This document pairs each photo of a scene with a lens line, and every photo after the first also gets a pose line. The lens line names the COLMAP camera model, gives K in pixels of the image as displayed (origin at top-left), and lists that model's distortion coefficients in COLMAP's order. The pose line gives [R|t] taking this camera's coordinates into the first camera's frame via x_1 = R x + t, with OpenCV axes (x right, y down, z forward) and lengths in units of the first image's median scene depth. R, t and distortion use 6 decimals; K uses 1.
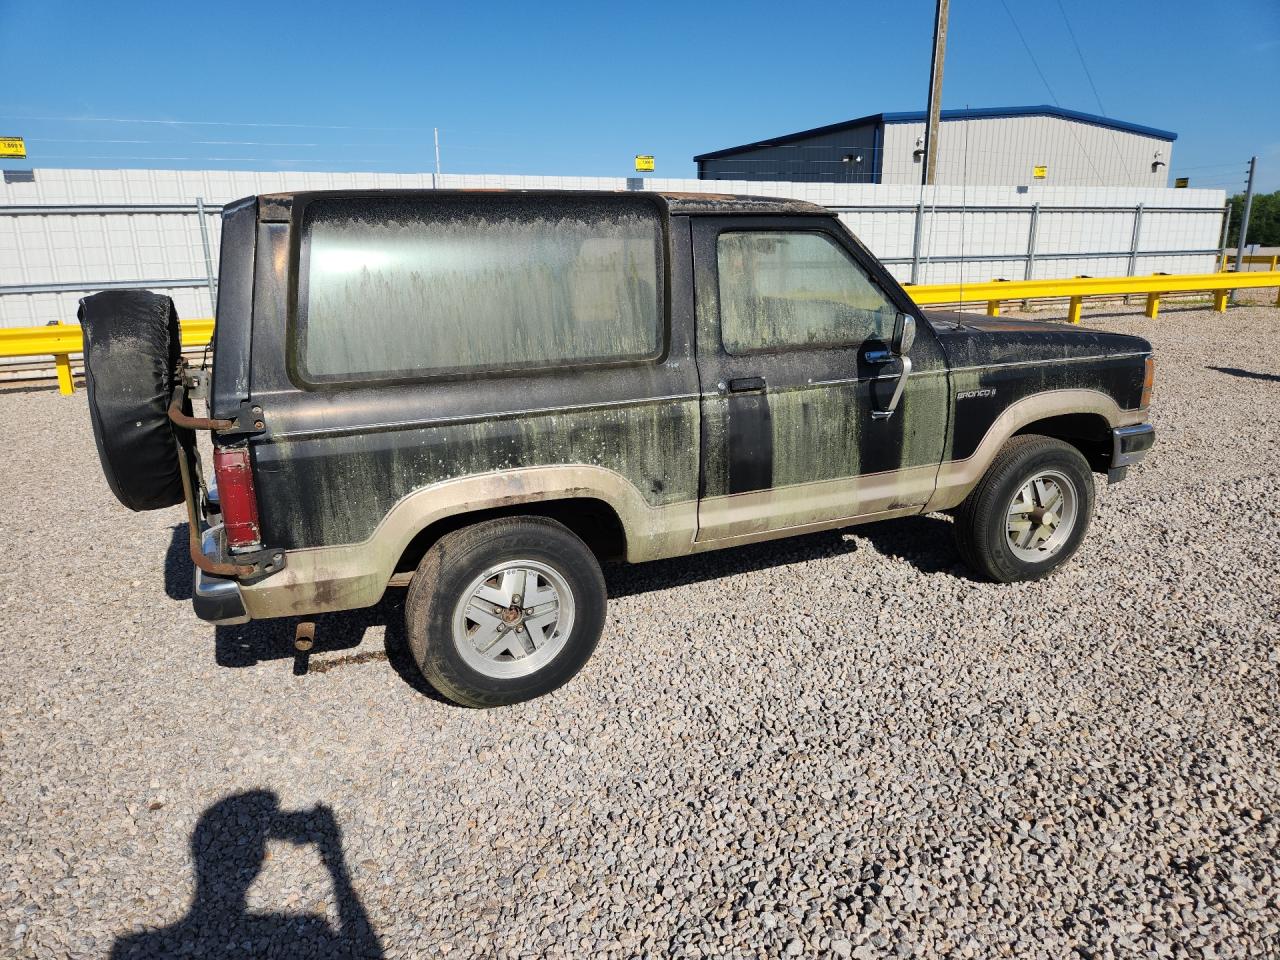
lens RADIAL K [[923.1, 0, 642.8], [0, 923.1, 477.4], [0, 0, 1]] dist [0.061434, -0.038816]
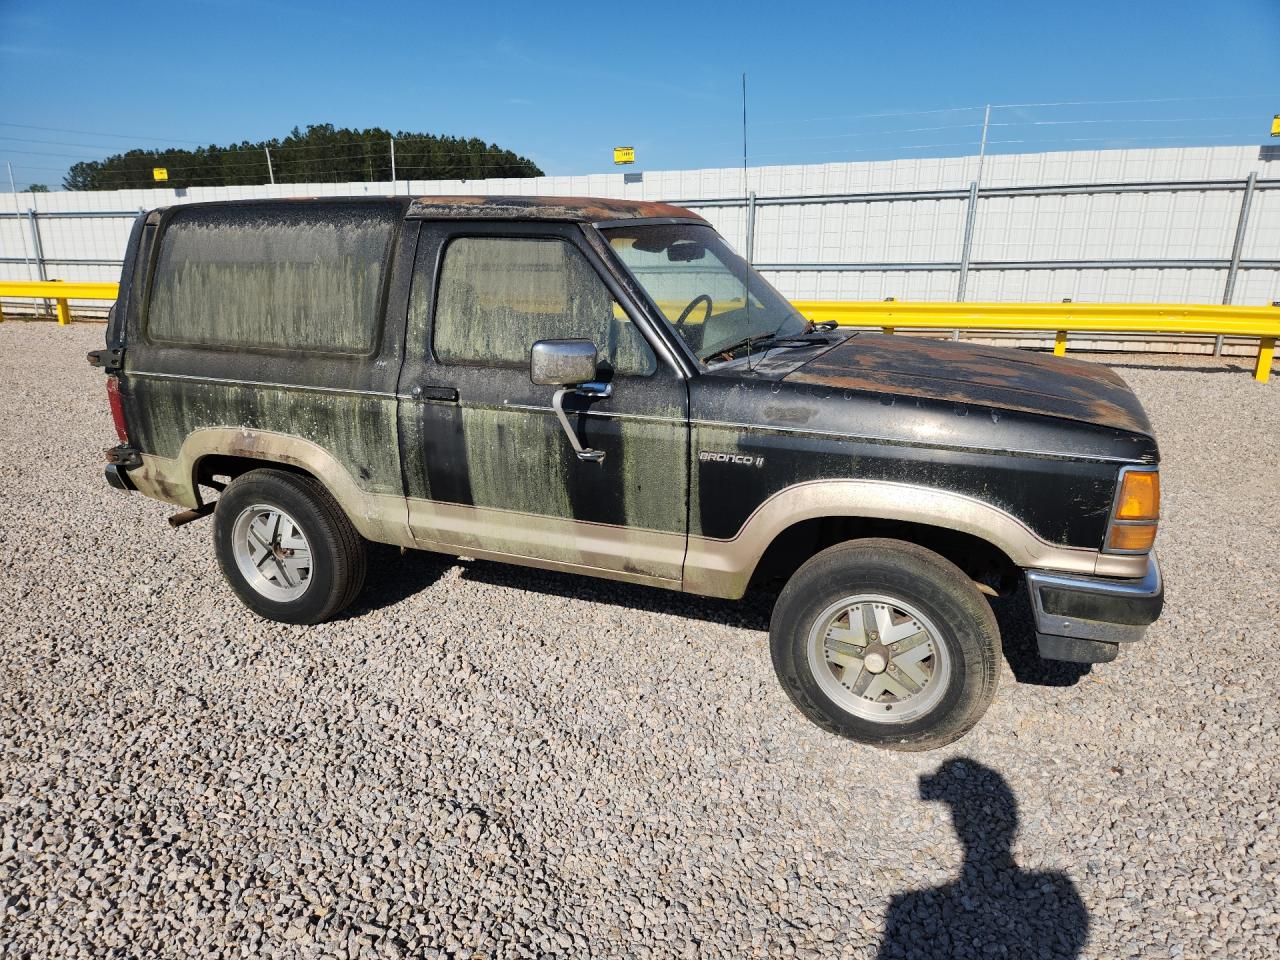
lens RADIAL K [[923.1, 0, 646.7], [0, 923.1, 491.5], [0, 0, 1]] dist [0.061434, -0.038816]
pose [[0.647496, 0.222565, -0.728844, 0.997652], [-0.198067, 0.972683, 0.121065, -0.162031], [0.735879, 0.065971, 0.673891, 0.502955]]
